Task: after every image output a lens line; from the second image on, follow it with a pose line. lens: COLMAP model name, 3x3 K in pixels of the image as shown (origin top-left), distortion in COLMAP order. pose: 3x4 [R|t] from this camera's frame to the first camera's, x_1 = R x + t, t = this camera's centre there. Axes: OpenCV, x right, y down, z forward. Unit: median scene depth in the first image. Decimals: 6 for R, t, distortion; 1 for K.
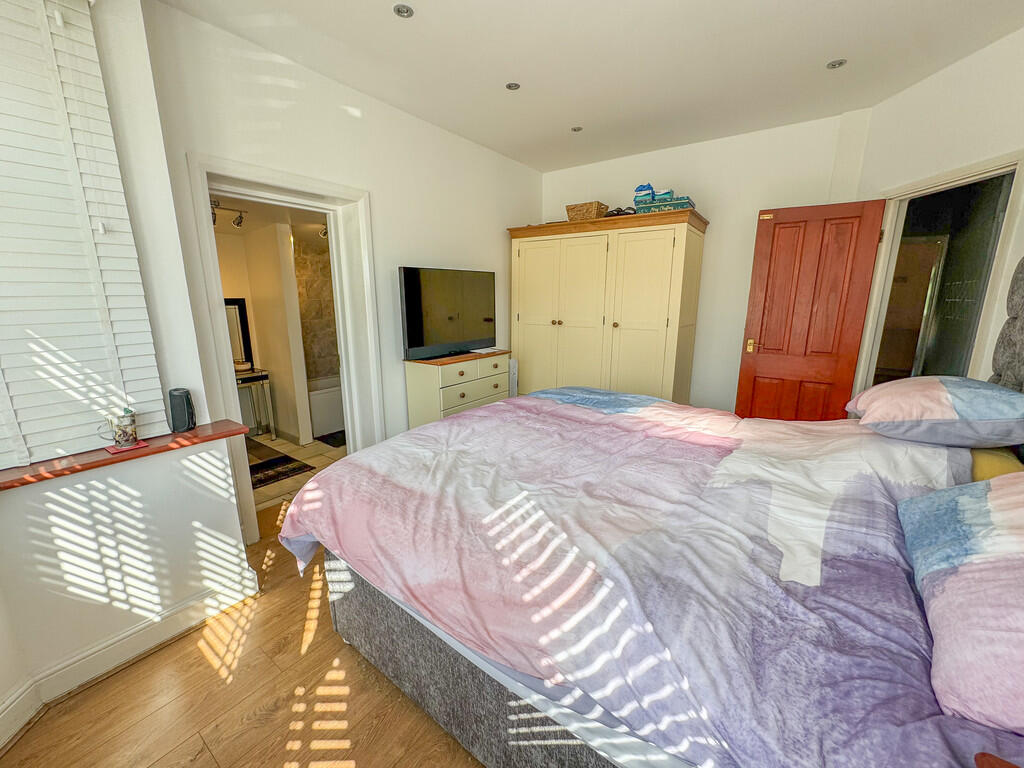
lens RADIAL K [[409.9, 0, 506.7], [0, 409.9, 388.6], [0, 0, 1]] dist [-0.000760, 0.000025]
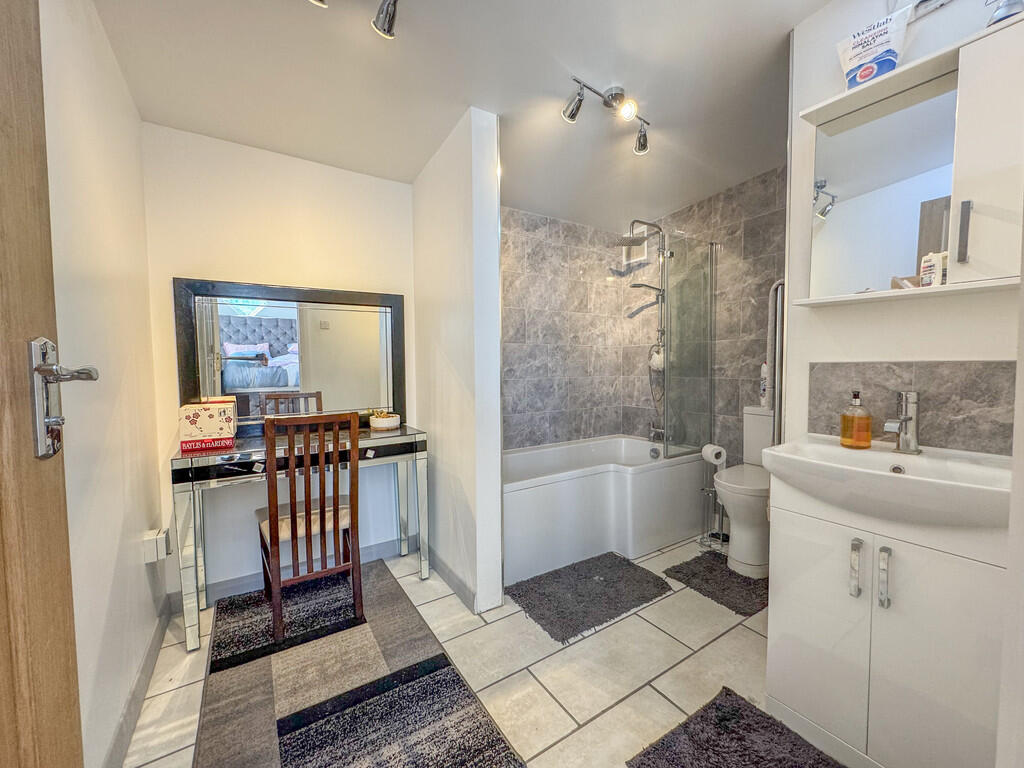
lens RADIAL K [[413.3, 0, 503.0], [0, 413.3, 381.5], [0, 0, 1]] dist [-0.002115, 0.000116]
pose [[0.934944, 0.009249, -0.354675, -0.318831], [-0.070997, 0.984318, -0.161484, -0.030344], [0.347619, 0.176159, 0.920939, 0.557470]]
